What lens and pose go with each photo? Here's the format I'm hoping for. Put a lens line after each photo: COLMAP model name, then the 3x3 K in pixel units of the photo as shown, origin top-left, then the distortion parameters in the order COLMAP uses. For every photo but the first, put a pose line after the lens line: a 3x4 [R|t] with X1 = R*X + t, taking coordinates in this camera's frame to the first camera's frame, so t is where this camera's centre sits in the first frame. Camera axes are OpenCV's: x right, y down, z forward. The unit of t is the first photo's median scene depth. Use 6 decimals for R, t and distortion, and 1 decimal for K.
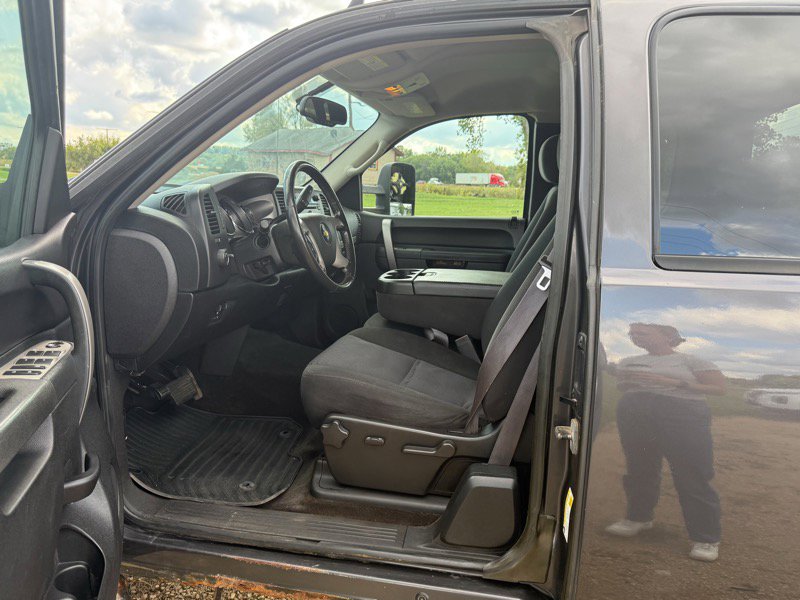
lens RADIAL K [[589.4, 0, 400.0], [0, 589.4, 300.0], [0, 0, 1]] dist [0.083300, -0.233519]
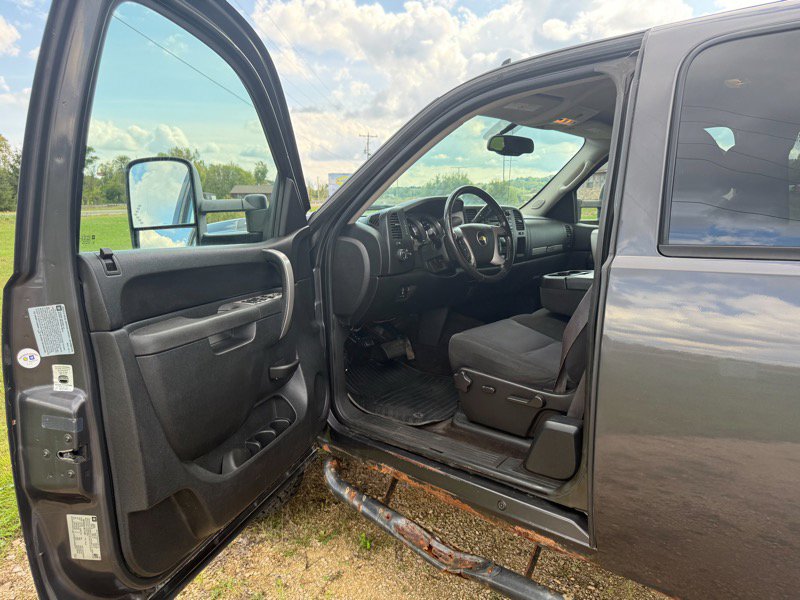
lens RADIAL K [[595.4, 0, 400.6], [0, 595.4, 304.2], [0, 0, 1]] dist [0.003908, -0.007359]
pose [[0.837129, 0.039567, -0.545573, 0.525391], [-0.055944, 0.998343, -0.013437, 0.073876], [0.544138, 0.041770, 0.837956, -0.257764]]
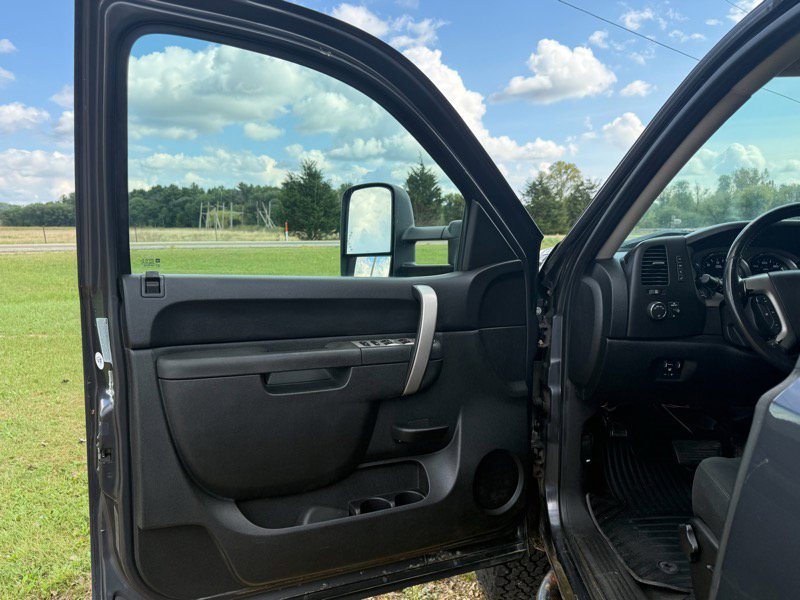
lens RADIAL K [[595.4, 0, 400.6], [0, 595.4, 304.2], [0, 0, 1]] dist [0.003908, -0.007359]
pose [[0.077701, 0.075987, -0.994077, 0.632780], [-0.179972, 0.981780, 0.060980, -0.065527], [0.980598, 0.174168, 0.089961, 0.503654]]
